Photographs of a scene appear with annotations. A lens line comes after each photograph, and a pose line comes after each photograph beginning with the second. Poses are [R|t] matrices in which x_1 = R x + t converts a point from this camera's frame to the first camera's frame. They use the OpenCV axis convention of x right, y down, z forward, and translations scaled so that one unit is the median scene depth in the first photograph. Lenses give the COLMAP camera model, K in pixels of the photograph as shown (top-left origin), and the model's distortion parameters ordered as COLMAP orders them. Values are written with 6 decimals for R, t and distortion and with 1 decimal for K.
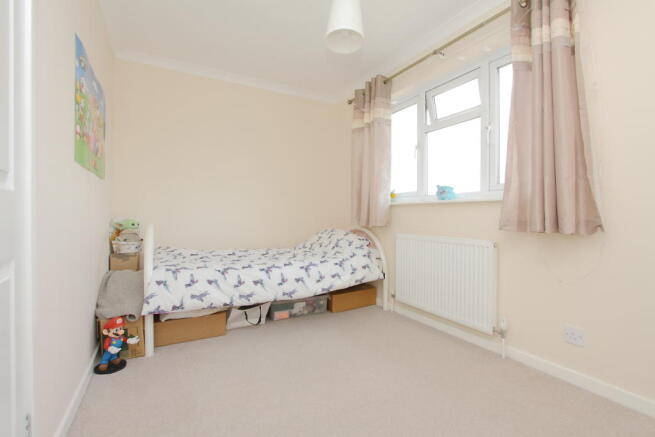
lens RADIAL K [[304.6, 0, 327.5], [0, 304.6, 218.5], [0, 0, 1]] dist [0.001775, 0.000260]
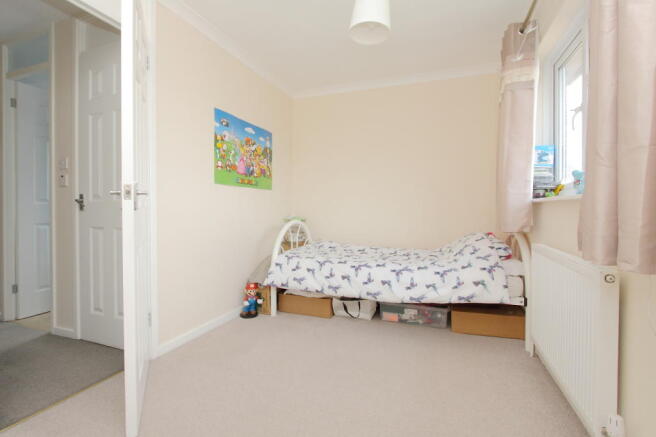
lens RADIAL K [[311.0, 0, 328.0], [0, 311.0, 218.5], [0, 0, 1]] dist [-0.001375, 0.000237]
pose [[0.649972, 0.016212, -0.759785, 0.529528], [-0.010511, 0.999869, 0.012342, -0.013183], [0.759885, -0.000036, 0.650057, 0.212750]]
